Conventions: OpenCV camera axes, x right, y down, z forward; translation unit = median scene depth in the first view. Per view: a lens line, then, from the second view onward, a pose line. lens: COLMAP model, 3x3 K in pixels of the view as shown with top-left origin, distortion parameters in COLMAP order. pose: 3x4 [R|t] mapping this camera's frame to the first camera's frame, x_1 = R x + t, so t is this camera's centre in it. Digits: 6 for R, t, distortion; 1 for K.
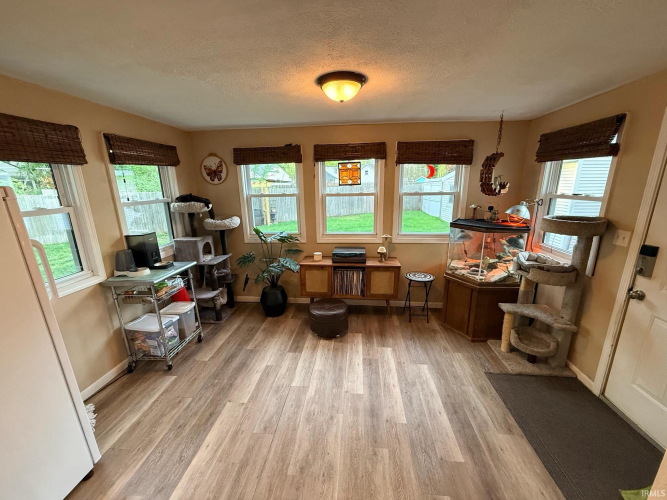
lens RADIAL K [[266.4, 0, 332.3], [0, 266.4, 251.1], [0, 0, 1]] dist [0.000582, 0.000197]
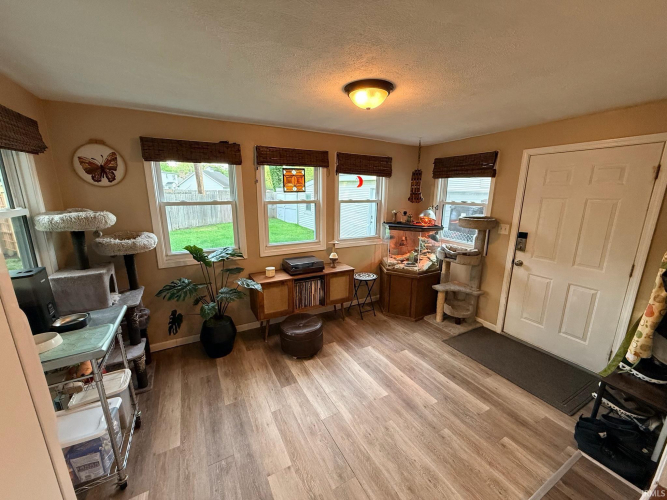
lens RADIAL K [[266.4, 0, 332.3], [0, 266.4, 251.1], [0, 0, 1]] dist [0.000582, 0.000197]
pose [[0.823256, -0.102250, 0.558386, -0.410369], [0.119599, 0.992807, 0.005469, -0.031246], [-0.554929, 0.062280, 0.829564, 0.164997]]
